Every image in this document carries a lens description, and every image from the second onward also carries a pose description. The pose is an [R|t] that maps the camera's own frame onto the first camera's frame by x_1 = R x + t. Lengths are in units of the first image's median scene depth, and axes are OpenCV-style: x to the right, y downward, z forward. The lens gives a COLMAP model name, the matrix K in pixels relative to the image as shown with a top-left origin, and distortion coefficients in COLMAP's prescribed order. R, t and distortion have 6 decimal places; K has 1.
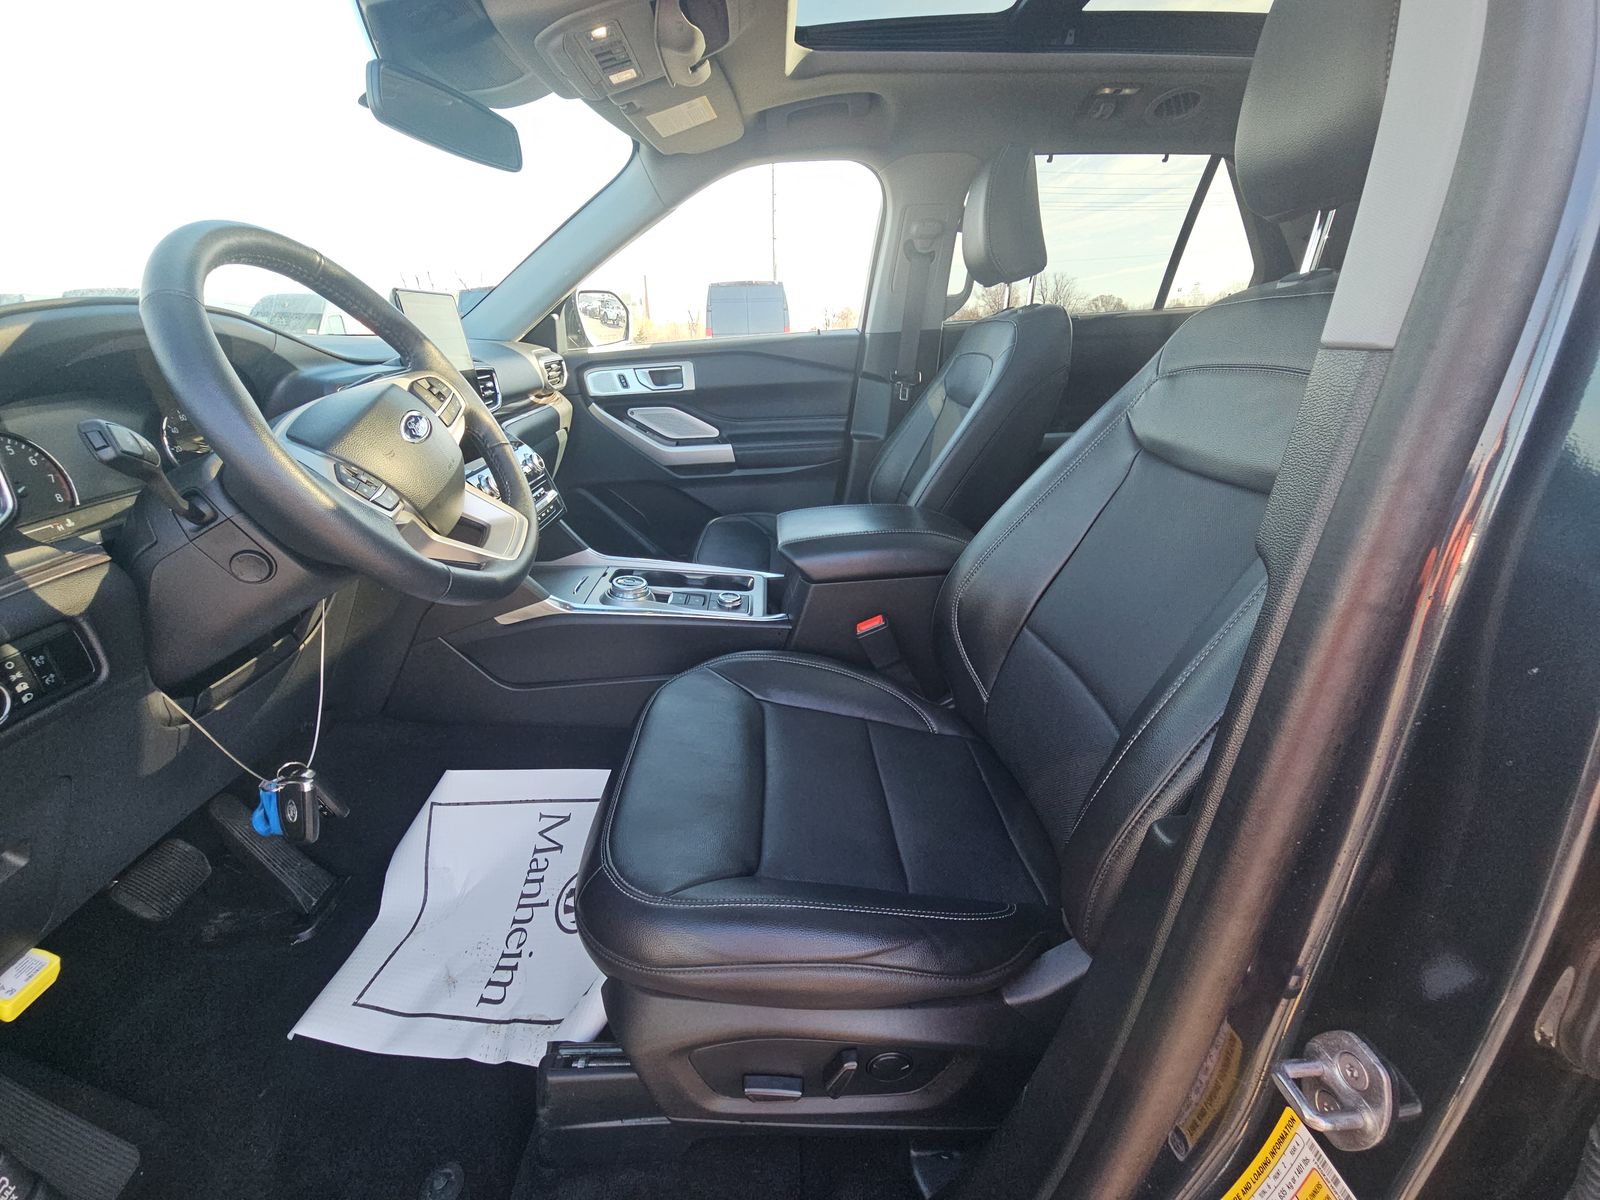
lens RADIAL K [[642.0, 0, 792.8], [0, 642.0, 599.5], [0, 0, 1]] dist [0.017416, -0.013392]
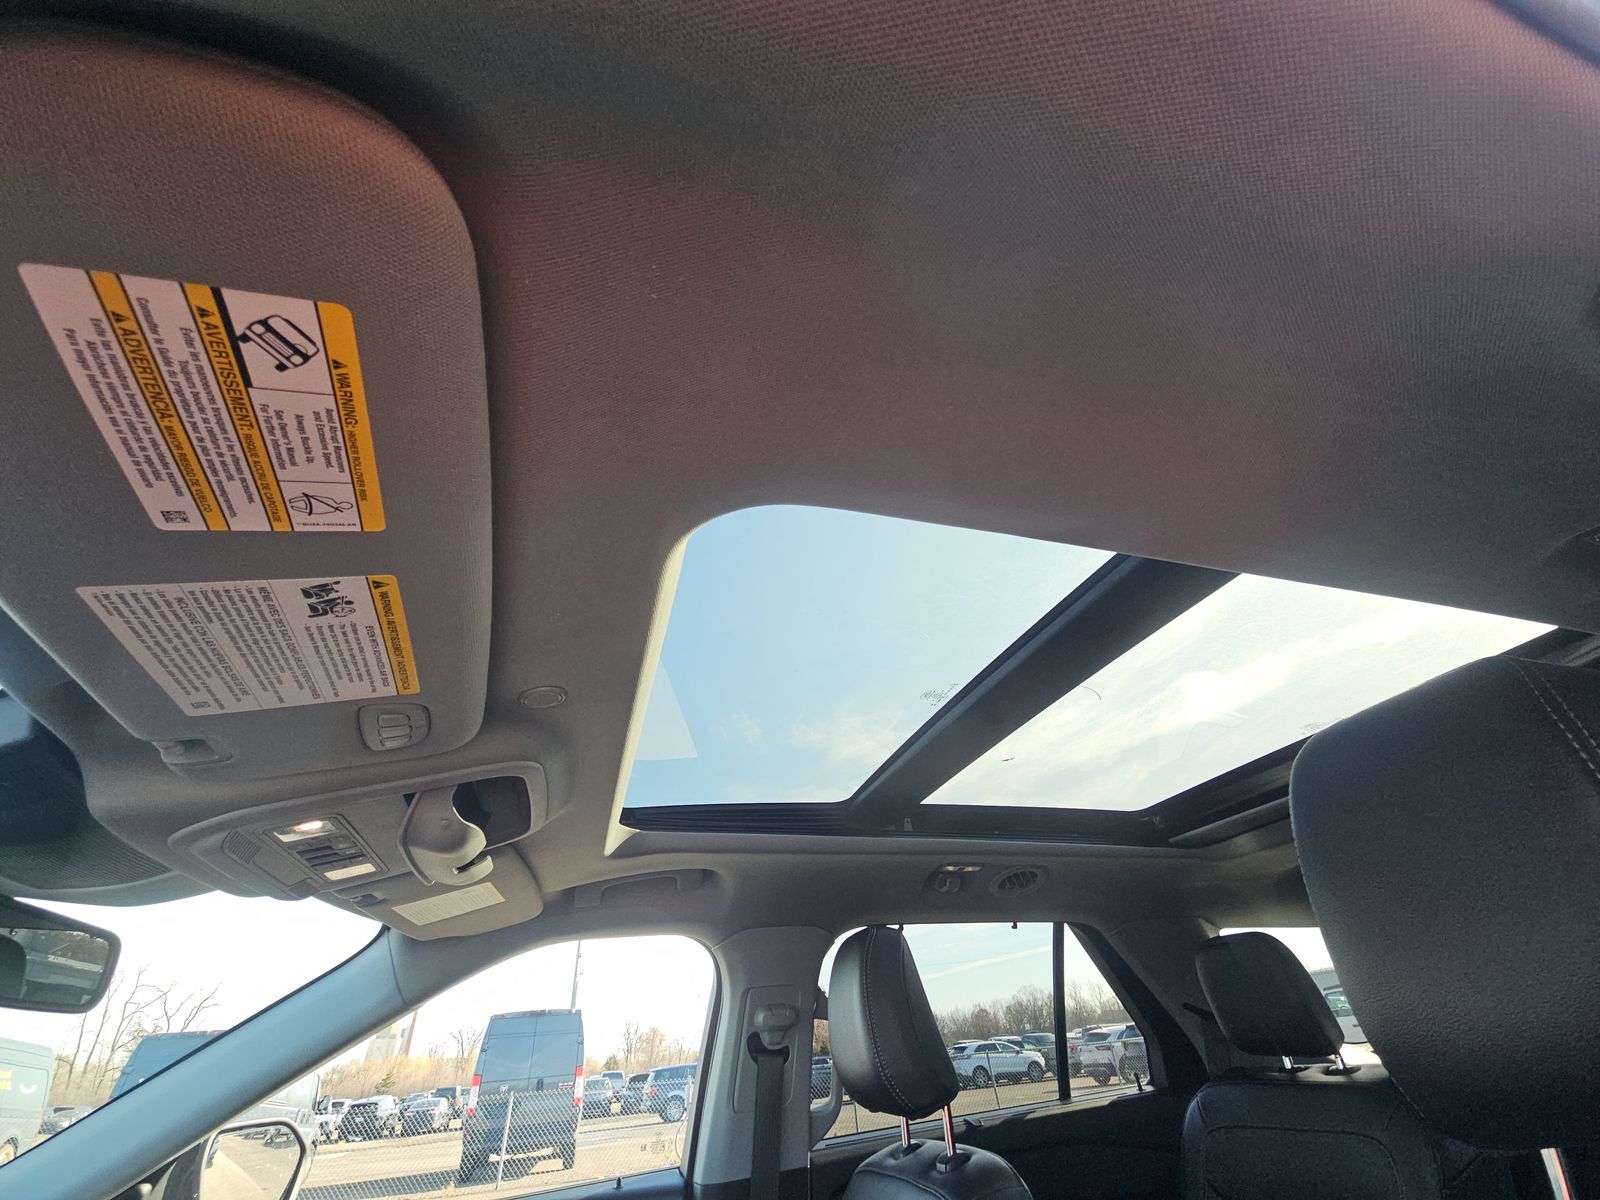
lens RADIAL K [[642.0, 0, 792.8], [0, 642.0, 599.5], [0, 0, 1]] dist [0.017416, -0.013392]
pose [[0.966836, 0.104403, 0.233084, -0.003740], [0.142419, 0.537171, -0.831363, -0.241949], [-0.212003, 0.836987, 0.504488, 0.233235]]
